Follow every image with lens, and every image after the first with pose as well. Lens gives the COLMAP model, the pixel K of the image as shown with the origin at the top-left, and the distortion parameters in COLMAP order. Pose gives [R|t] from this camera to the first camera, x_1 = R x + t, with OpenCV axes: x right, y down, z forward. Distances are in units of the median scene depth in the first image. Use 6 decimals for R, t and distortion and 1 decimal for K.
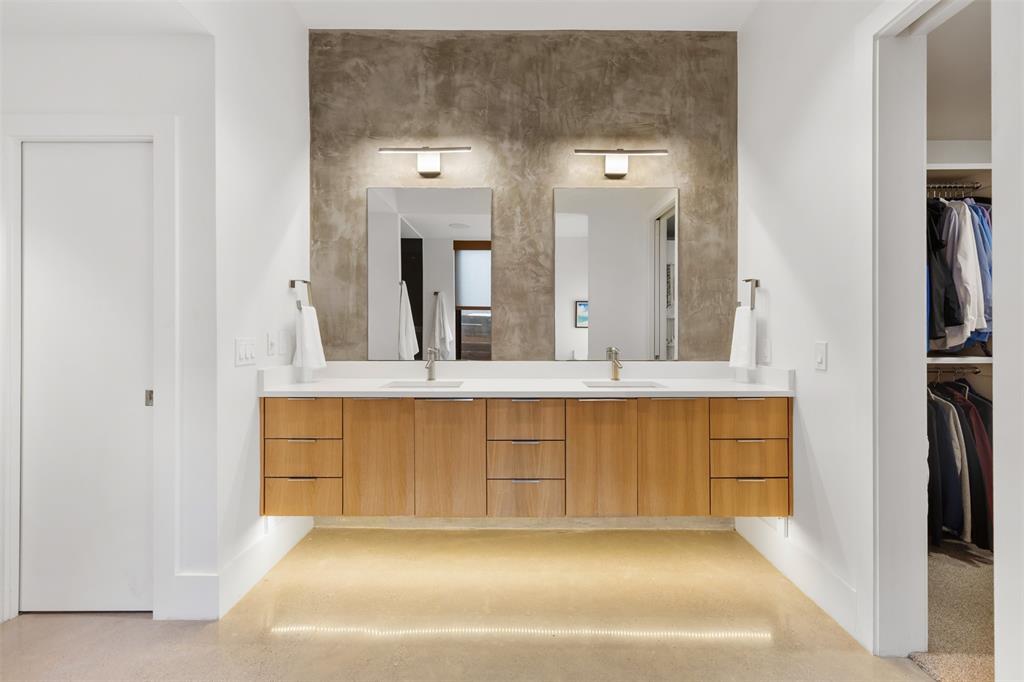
lens RADIAL K [[466.2, 0, 512.4], [0, 466.2, 327.5], [0, 0, 1]] dist [0.000628, -0.000156]
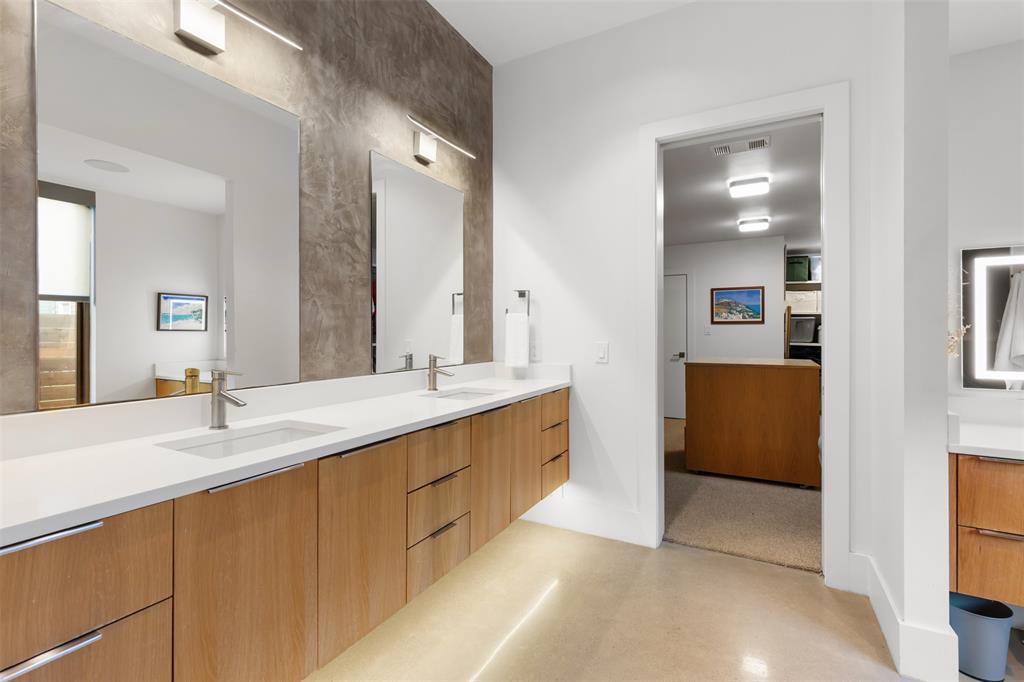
lens RADIAL K [[464.2, 0, 515.2], [0, 464.2, 332.0], [0, 0, 1]] dist [-0.000955, -0.000124]
pose [[0.471443, -0.000702, 0.881896, -0.473813], [-0.002366, 0.999995, 0.002061, -0.001429], [-0.881893, -0.003058, 0.471439, 0.426762]]
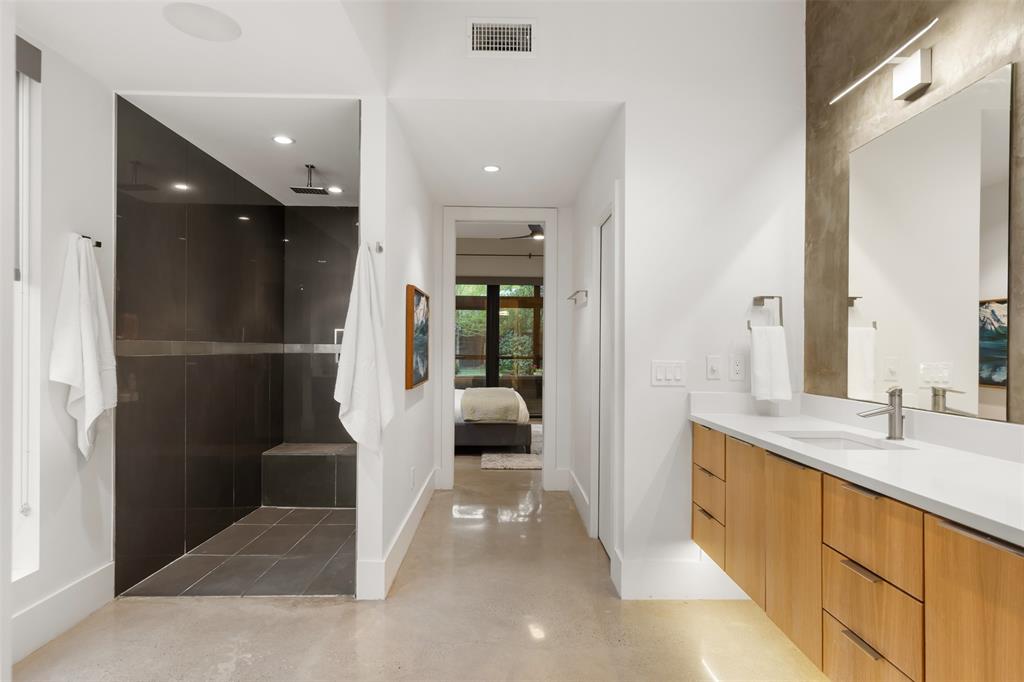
lens RADIAL K [[541.3, 0, 512.7], [0, 541.3, 350.2], [0, 0, 1]] dist [0.000256, 0.000090]
pose [[0.028076, 0.000756, -0.999606, 0.495679], [-0.004027, 0.999992, 0.000643, -0.000214], [0.999598, 0.004007, 0.028079, 0.472445]]
